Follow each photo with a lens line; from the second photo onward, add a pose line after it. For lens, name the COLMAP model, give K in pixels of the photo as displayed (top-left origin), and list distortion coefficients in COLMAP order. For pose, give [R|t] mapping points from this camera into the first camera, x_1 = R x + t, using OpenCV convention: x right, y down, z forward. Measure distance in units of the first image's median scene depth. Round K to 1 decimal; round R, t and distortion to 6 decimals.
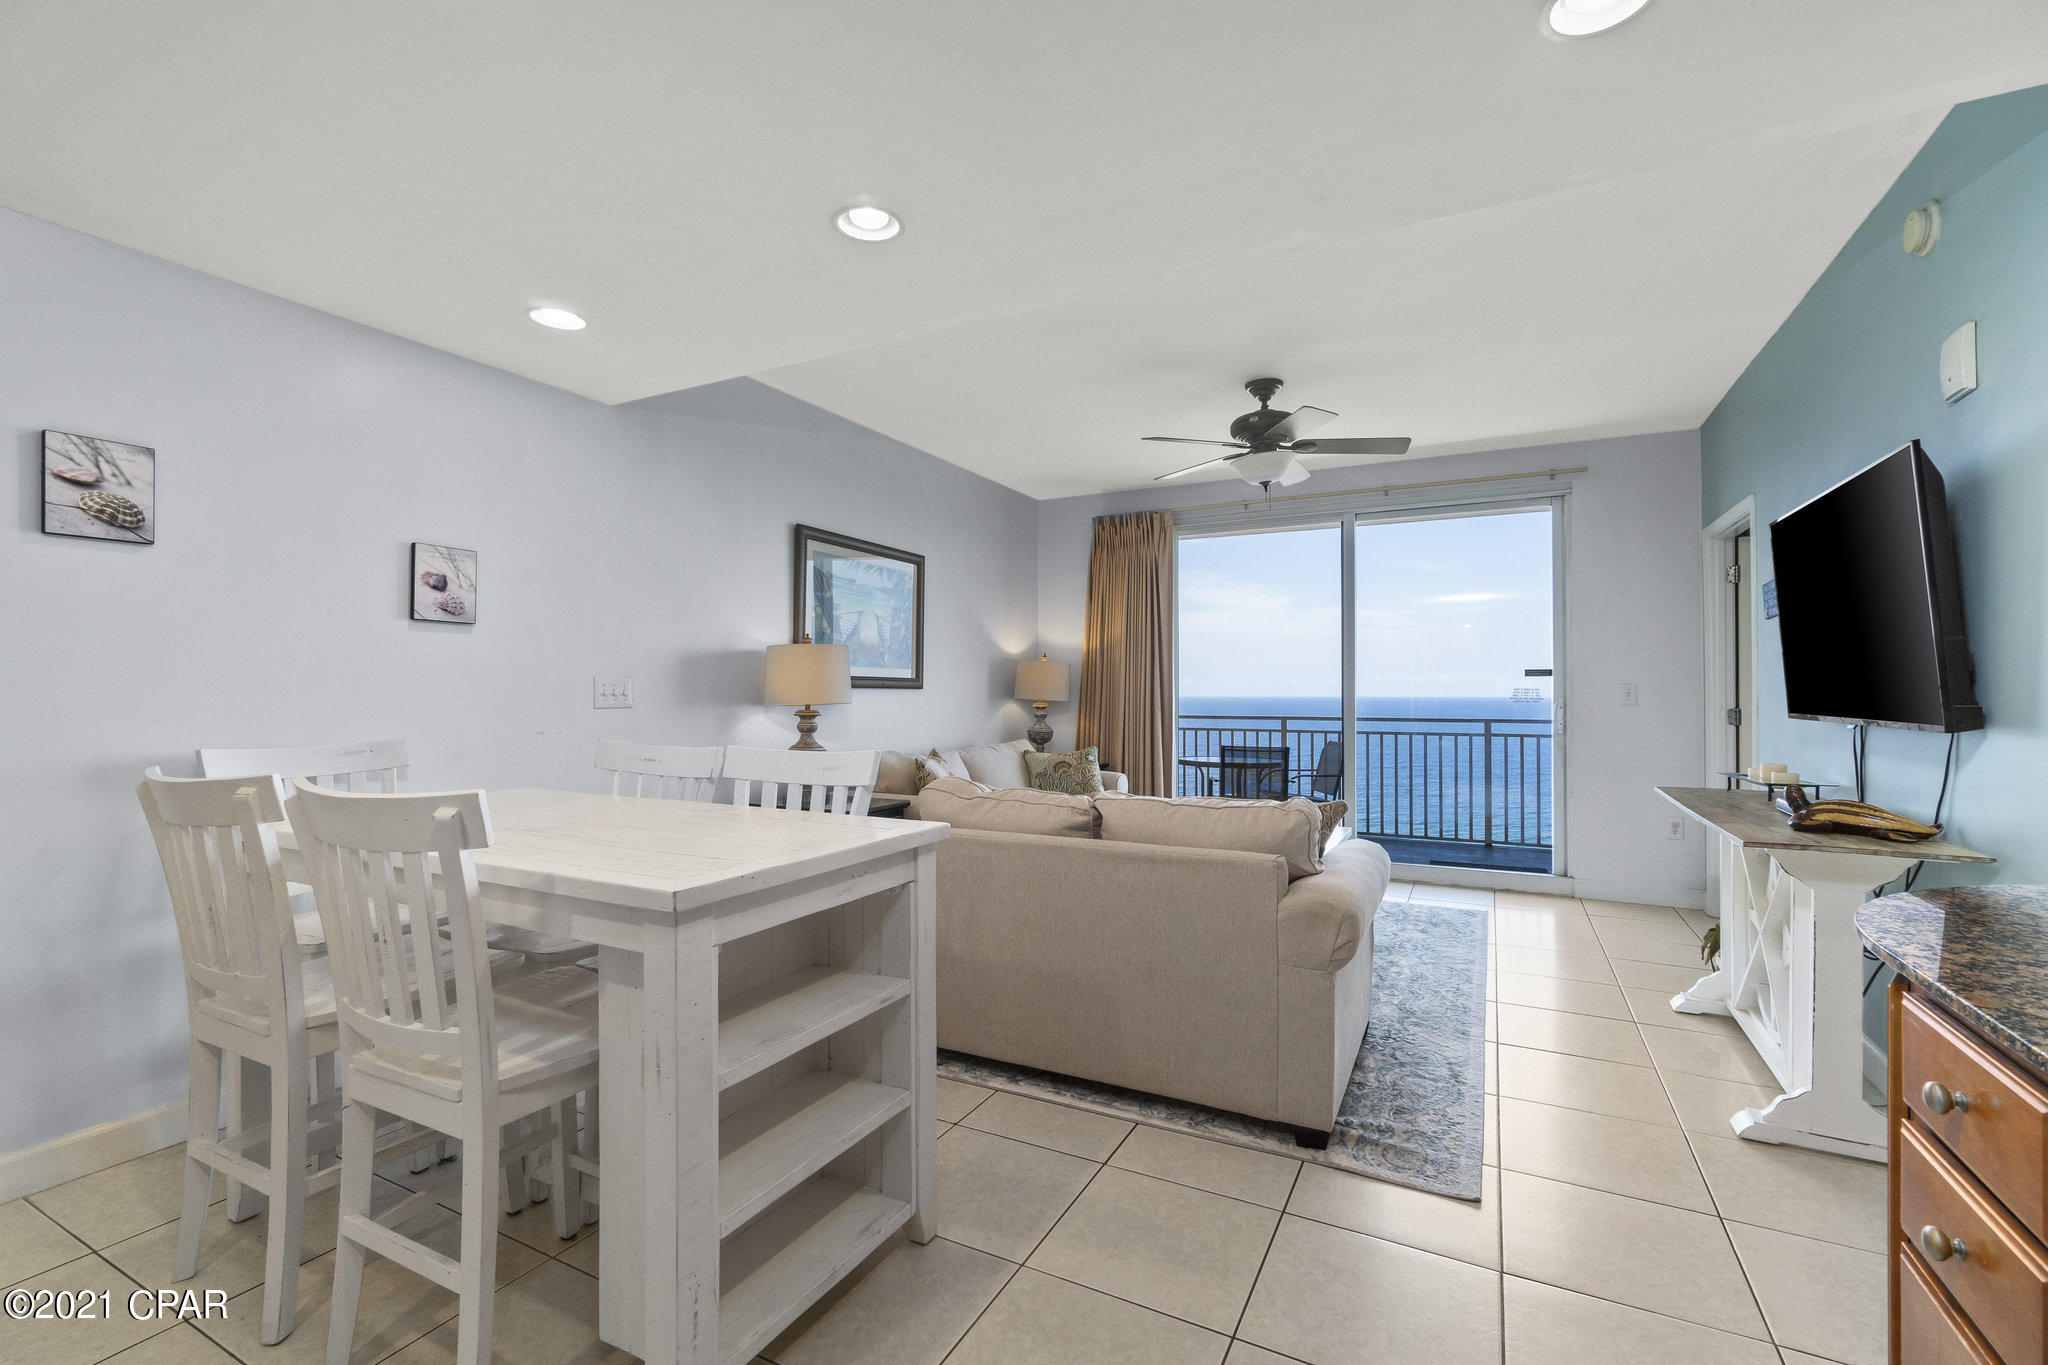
lens RADIAL K [[879.9, 0, 1036.9], [0, 879.9, 685.5], [0, 0, 1]] dist [-0.001346, -0.001438]
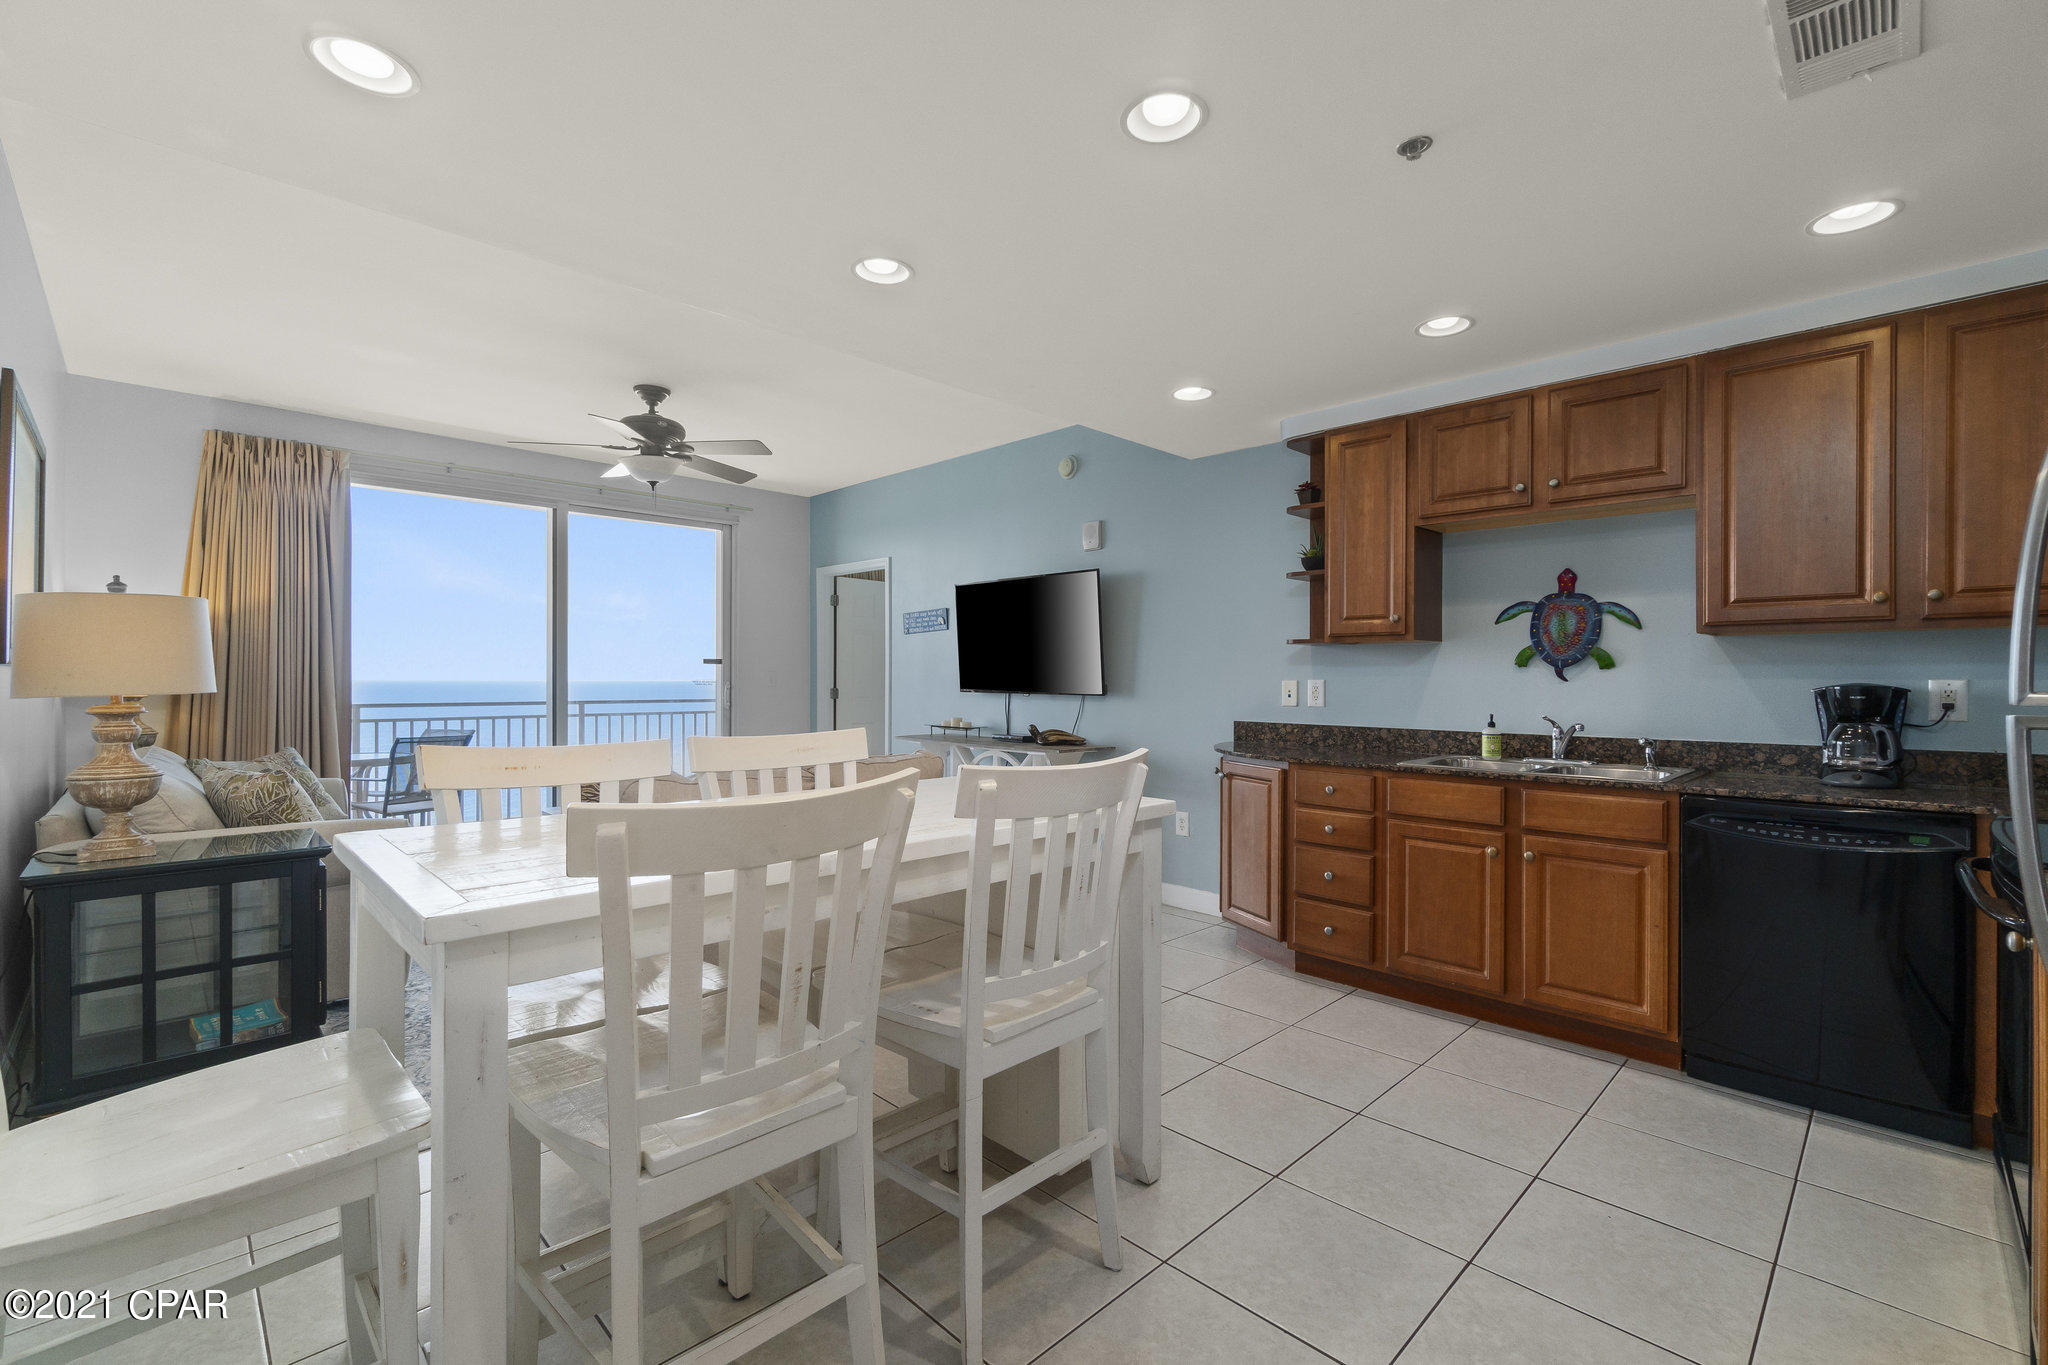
lens RADIAL K [[879.9, 0, 1022.9], [0, 879.9, 676.7], [0, 0, 1]] dist [-0.001346, -0.001438]
pose [[0.312929, 0.001938, 0.949775, -0.491952], [-0.009332, 0.999956, 0.001035, 0.002315], [-0.949731, -0.009187, 0.312933, 0.181596]]
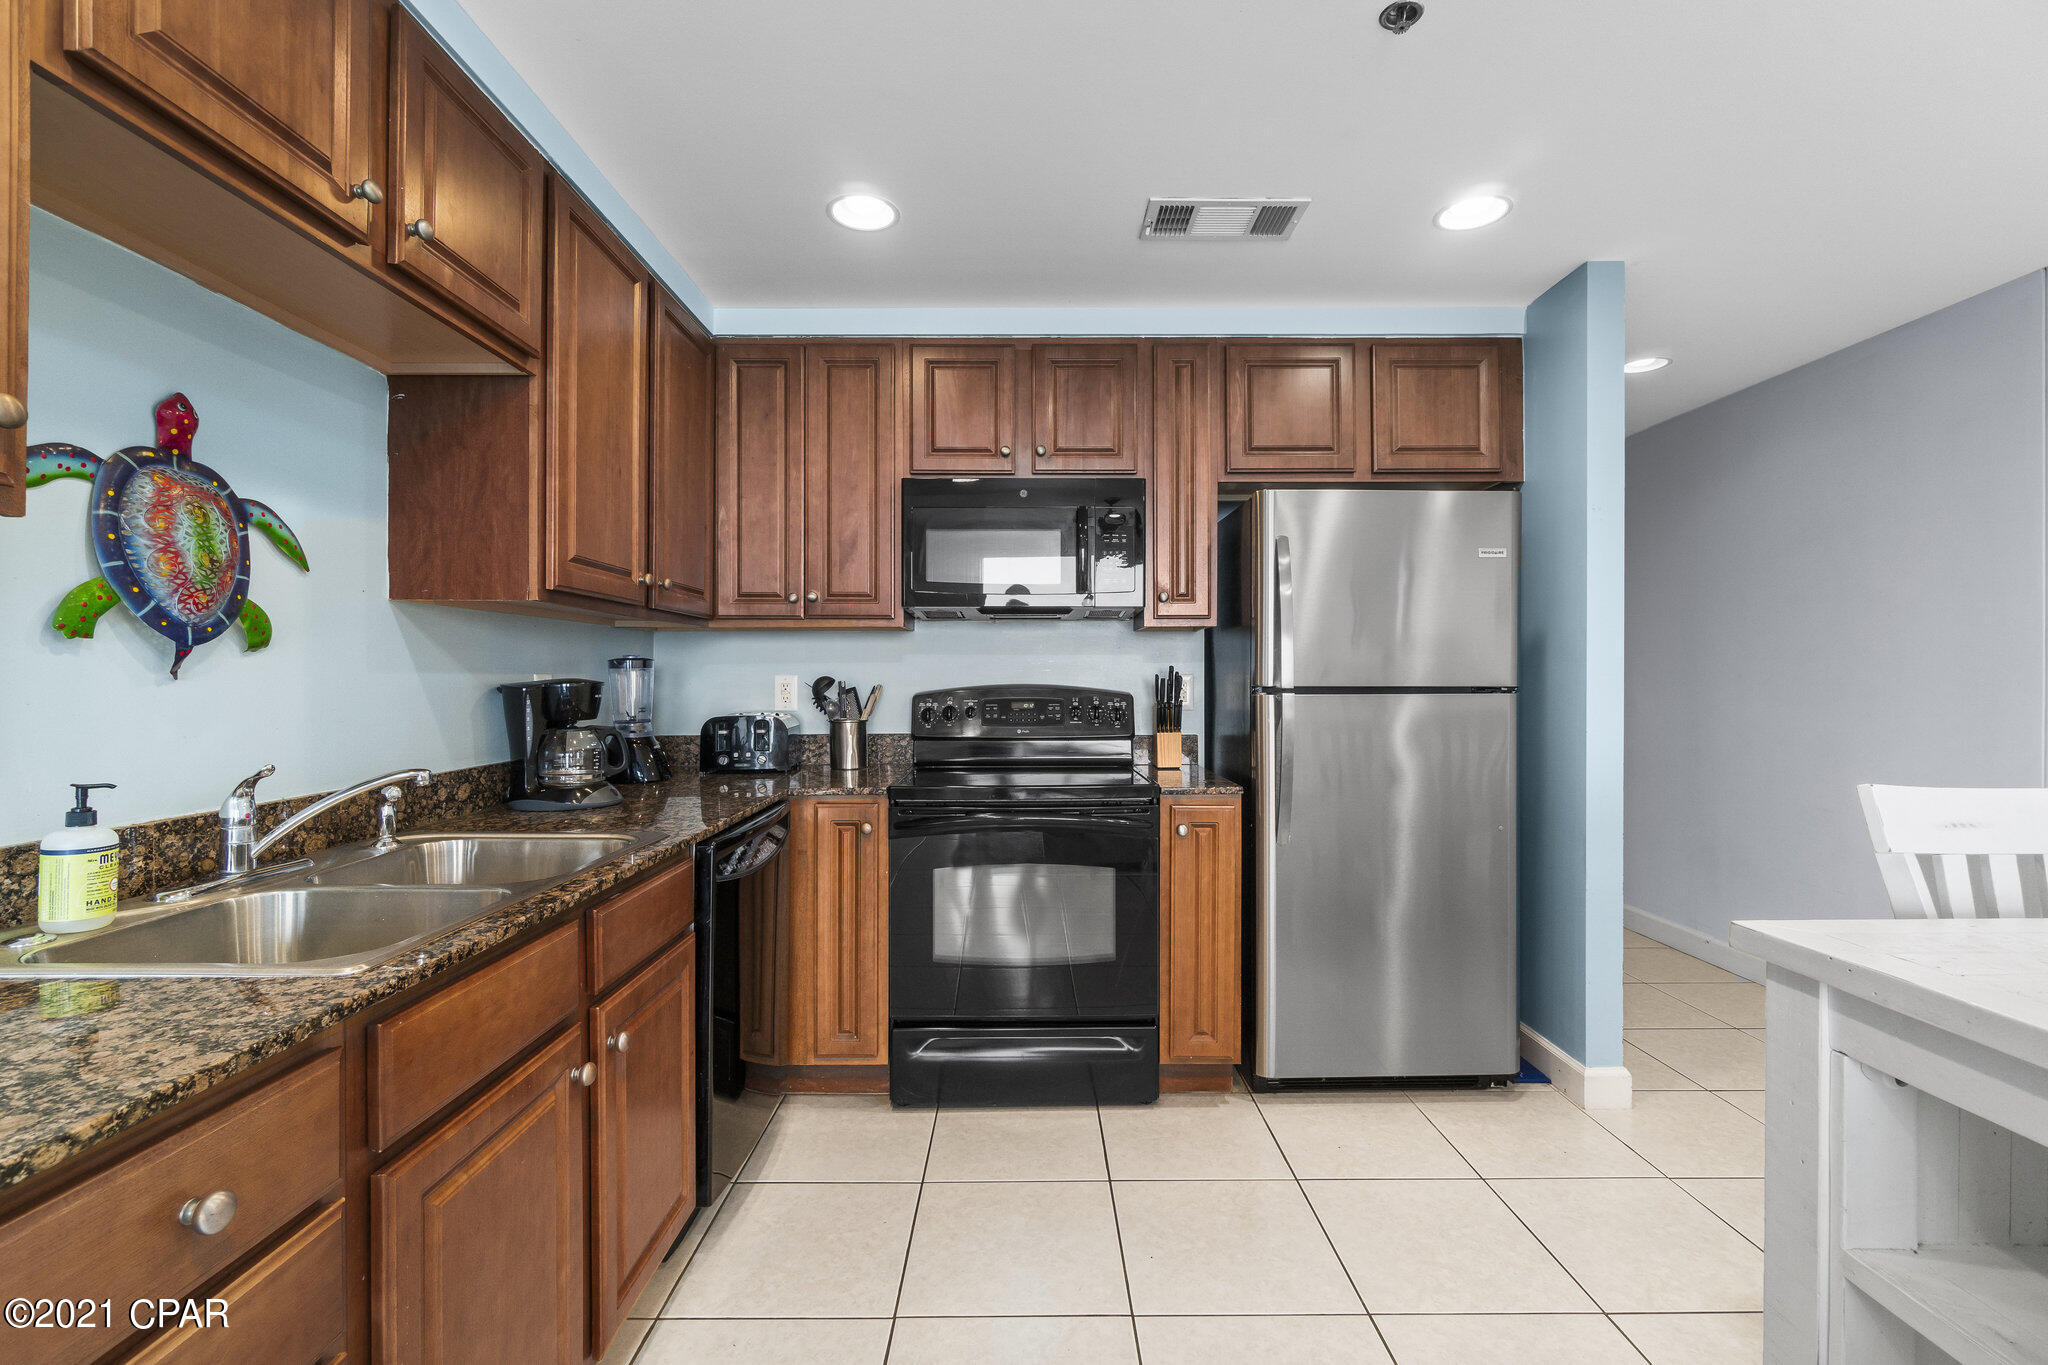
lens RADIAL K [[879.9, 0, 1028.0], [0, 879.9, 679.5], [0, 0, 1]] dist [-0.001346, -0.001438]
pose [[-0.889734, 0.000385, -0.456480, 0.123433], [0.001503, 0.999997, -0.002088, 0.003969], [0.456477, -0.002544, -0.889731, 0.339382]]
